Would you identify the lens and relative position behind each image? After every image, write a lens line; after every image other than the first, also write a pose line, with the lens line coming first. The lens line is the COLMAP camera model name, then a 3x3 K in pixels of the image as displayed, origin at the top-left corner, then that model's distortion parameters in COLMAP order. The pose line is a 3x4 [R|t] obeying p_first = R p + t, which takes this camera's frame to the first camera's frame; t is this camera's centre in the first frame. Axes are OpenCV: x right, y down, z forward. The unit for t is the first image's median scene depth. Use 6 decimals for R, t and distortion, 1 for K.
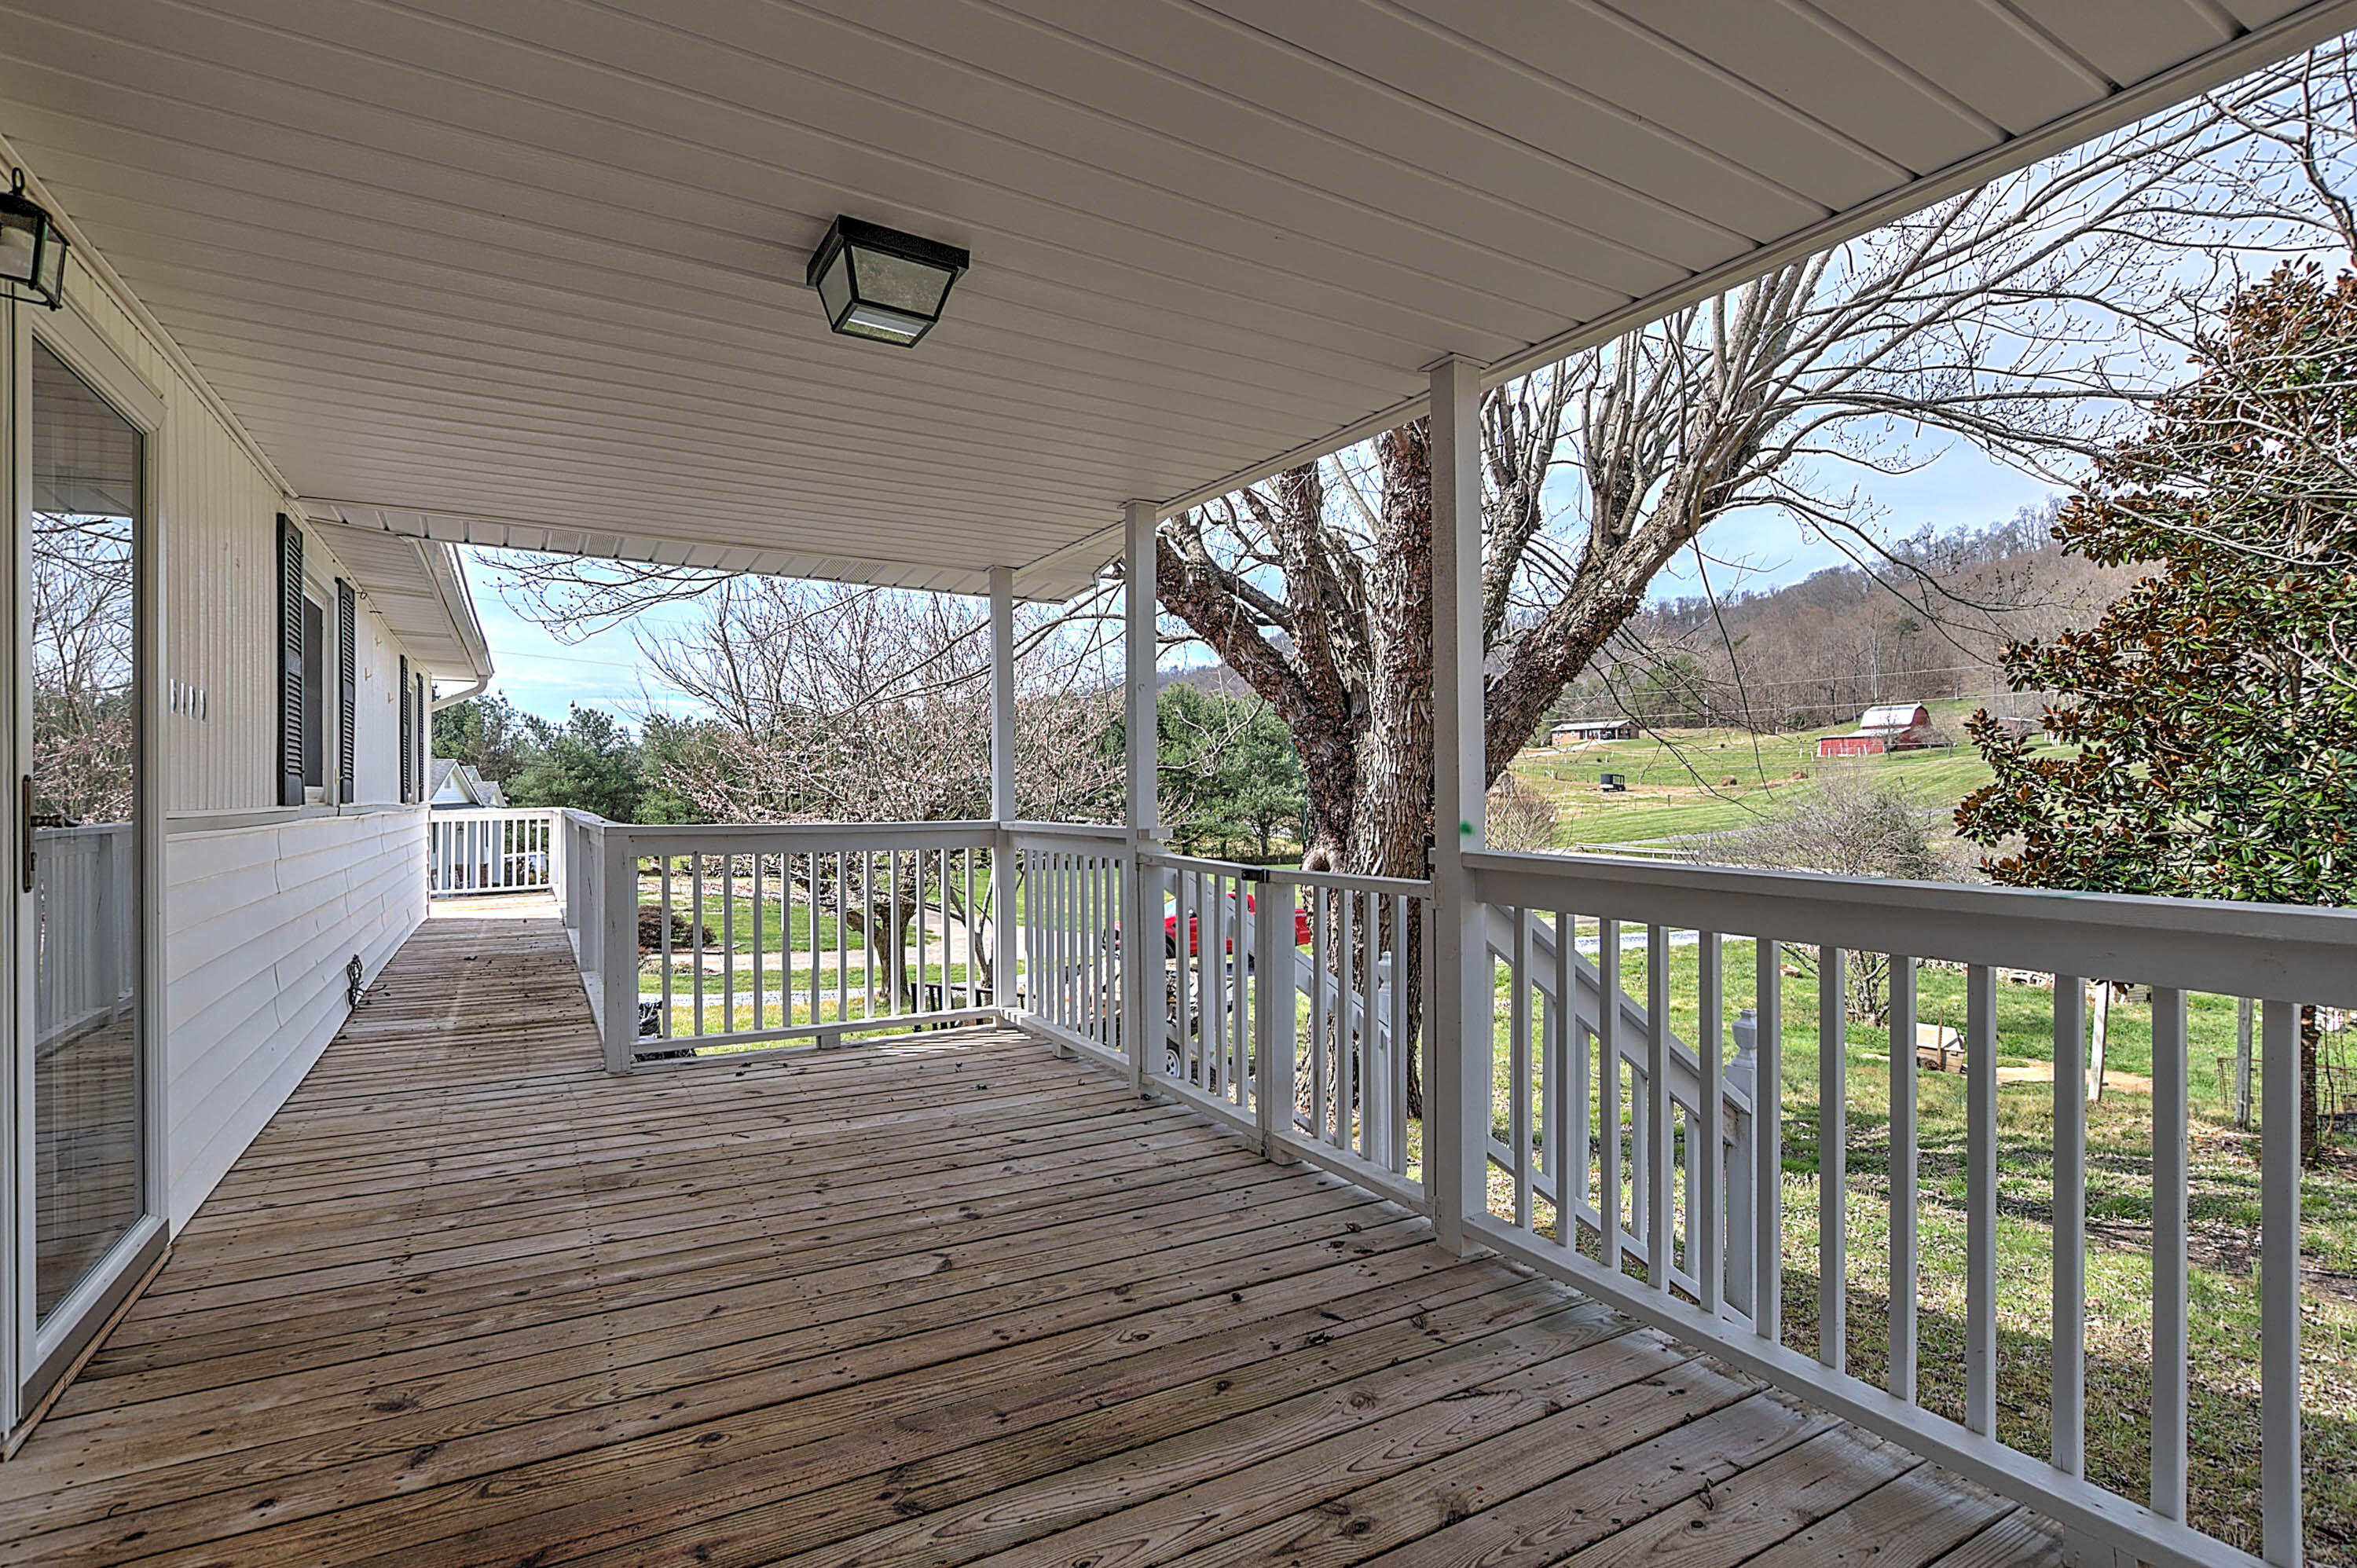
lens RADIAL K [[1118.0, 0, 1178.5], [0, 1118.0, 784.0], [0, 0, 1]] dist [-0.014906, 0.001822]
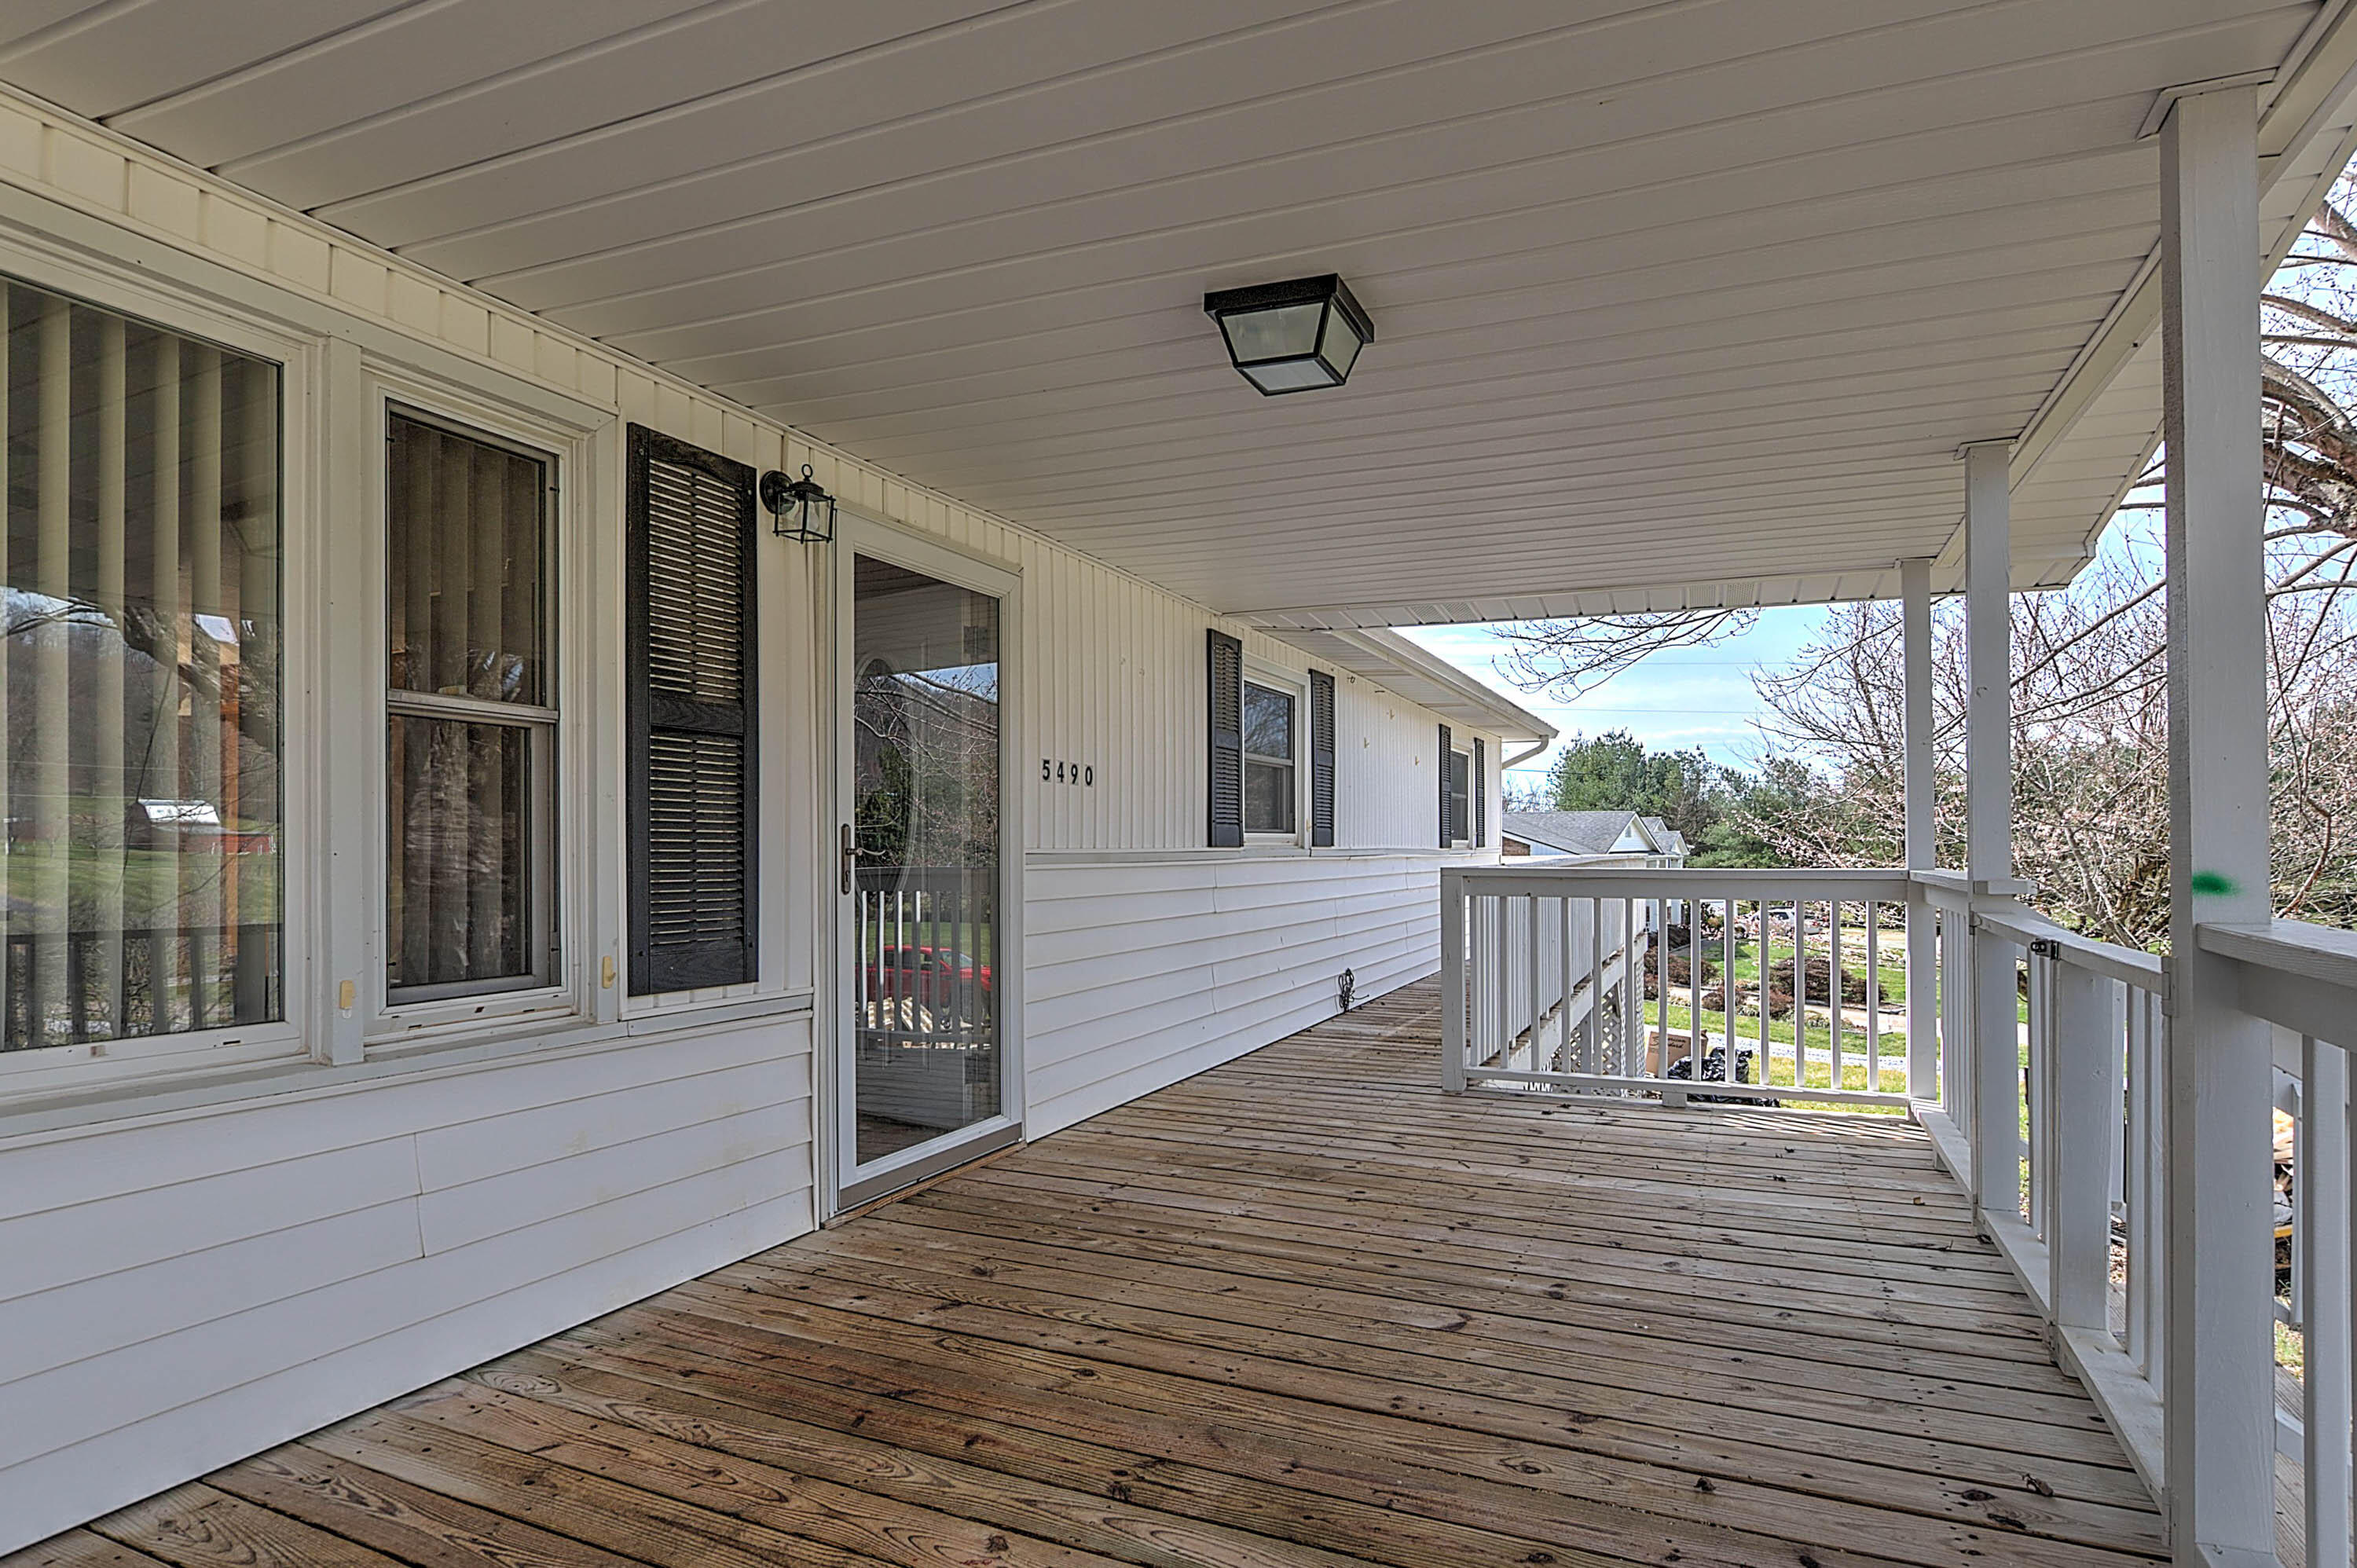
lens RADIAL K [[1109.6, 0, 1179.2], [0, 1109.6, 839.0], [0, 0, 1]] dist [-0.014724, 0.001532]
pose [[0.630624, -0.004297, -0.776077, 0.283446], [0.009963, 0.999947, 0.002559, 0.007805], [0.776025, -0.009346, 0.630633, 0.169050]]
